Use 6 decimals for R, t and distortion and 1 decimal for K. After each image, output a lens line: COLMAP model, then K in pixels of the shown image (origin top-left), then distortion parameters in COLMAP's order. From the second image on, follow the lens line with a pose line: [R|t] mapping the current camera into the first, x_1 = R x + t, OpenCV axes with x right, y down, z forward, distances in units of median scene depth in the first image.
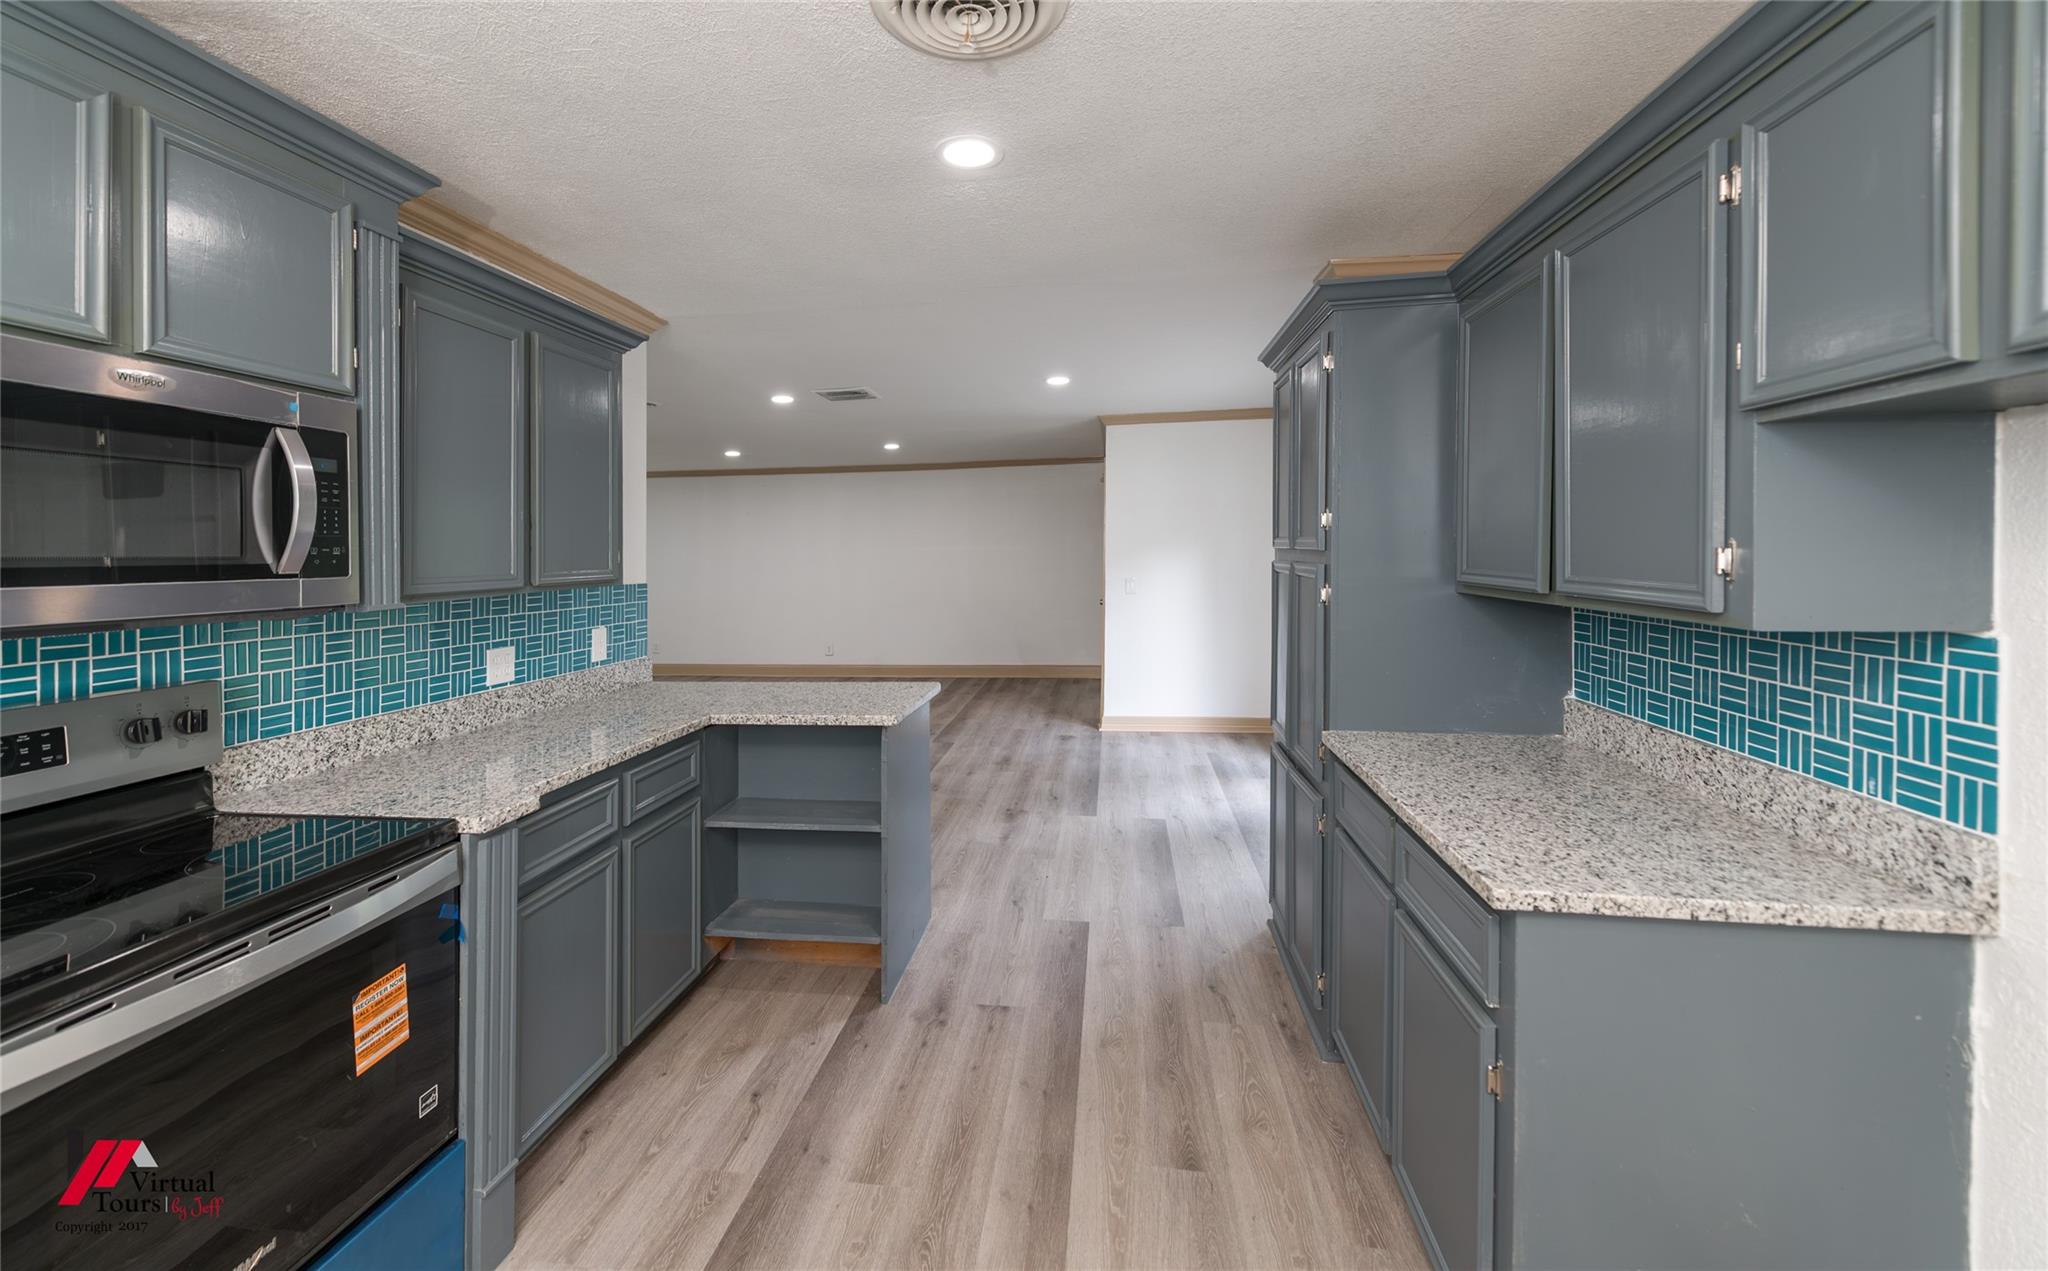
lens RADIAL K [[812.3, 0, 997.6], [0, 812.3, 563.7], [0, 0, 1]] dist [-0.002728, -0.000352]
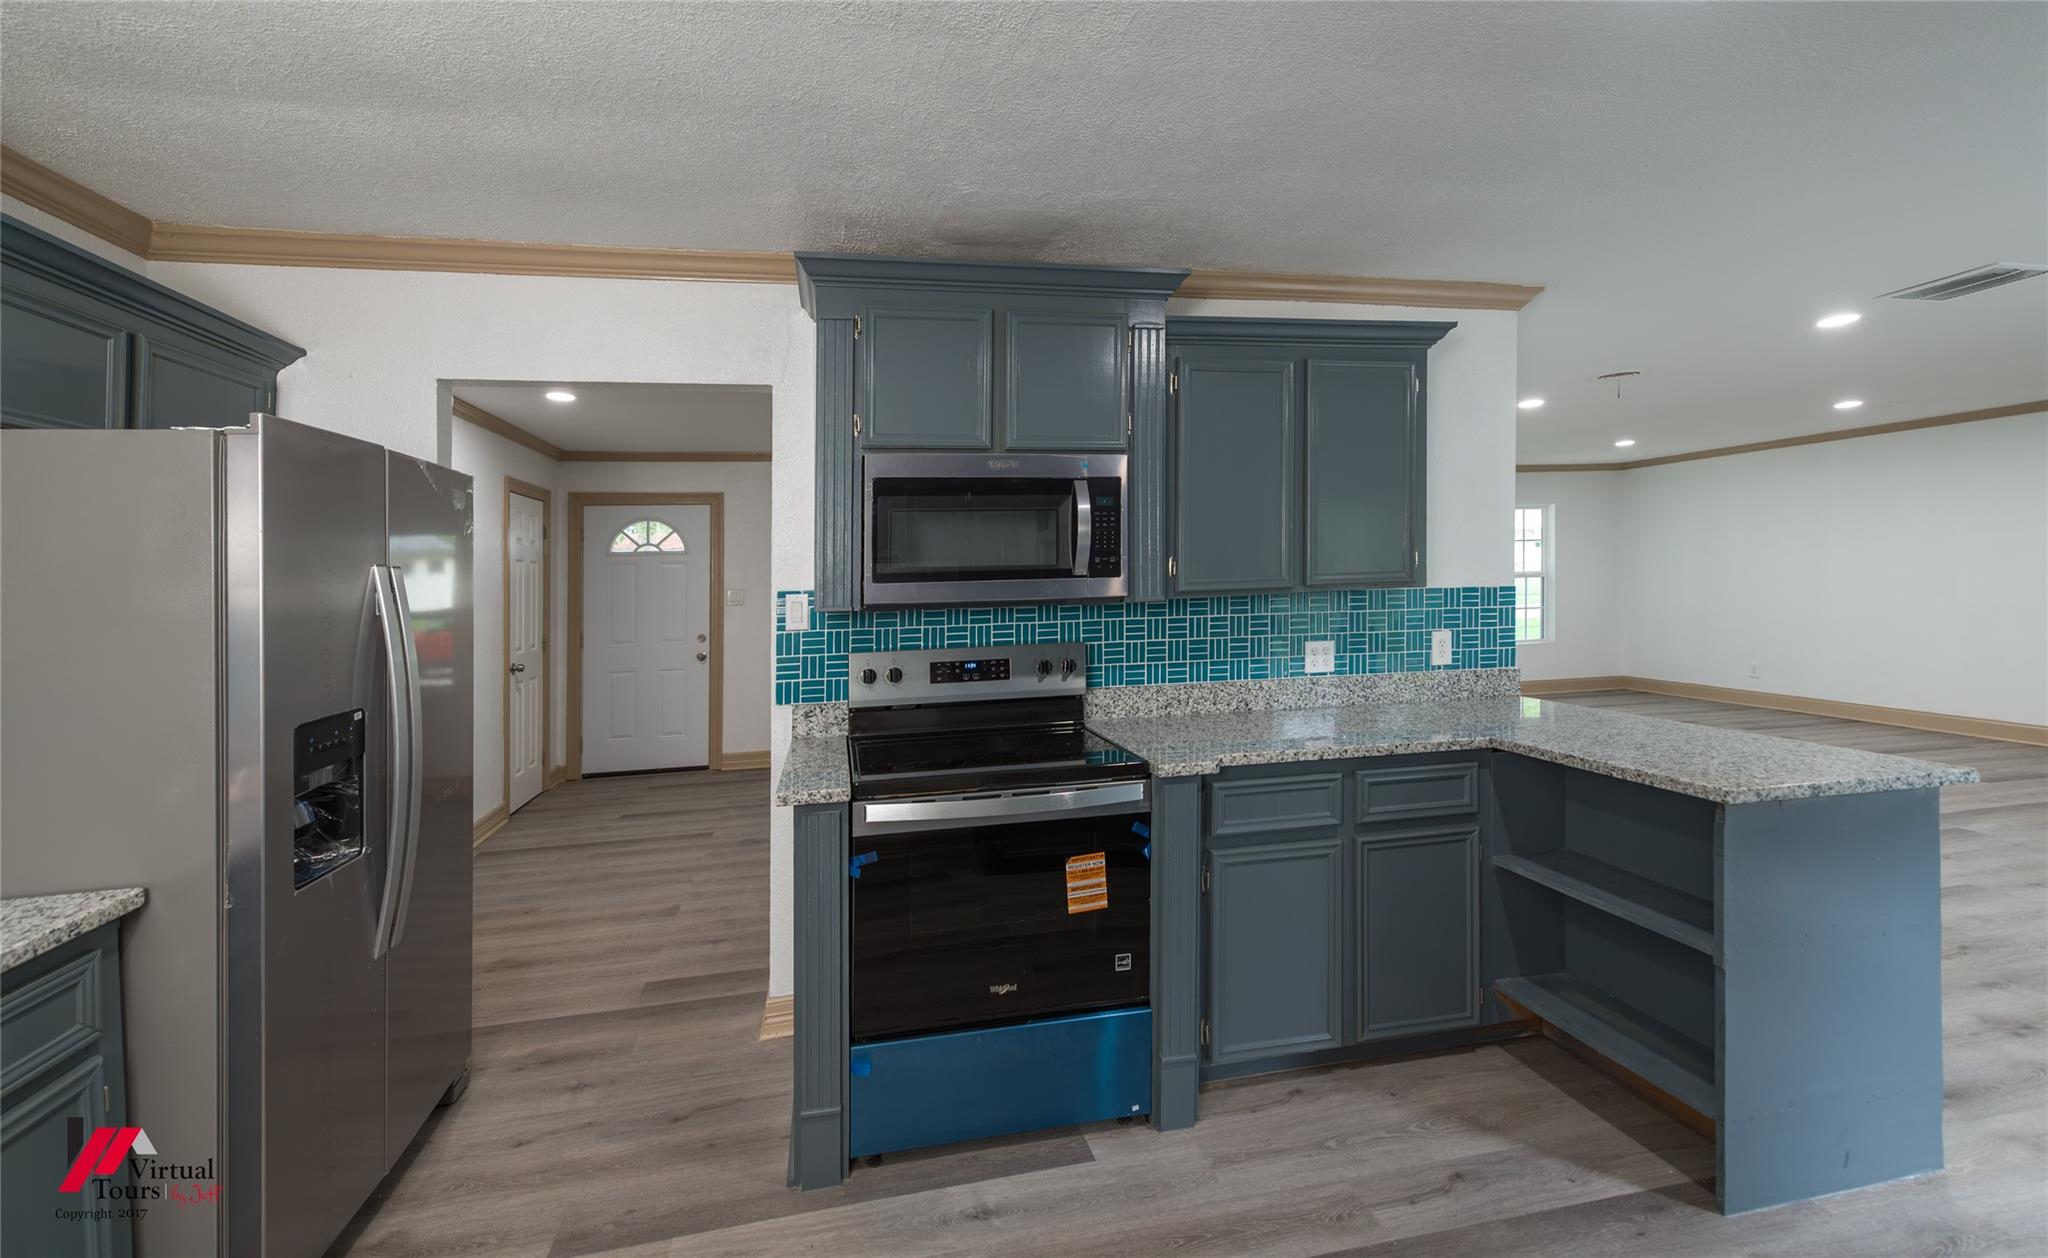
lens RADIAL K [[808.7, 0, 985.5], [0, 808.7, 561.9], [0, 0, 1]] dist [0.004382, -0.001819]
pose [[0.321983, -0.011436, -0.946676, 0.382353], [0.009772, 0.999914, -0.008756, -0.000773], [0.946695, -0.006431, 0.322067, 0.252933]]
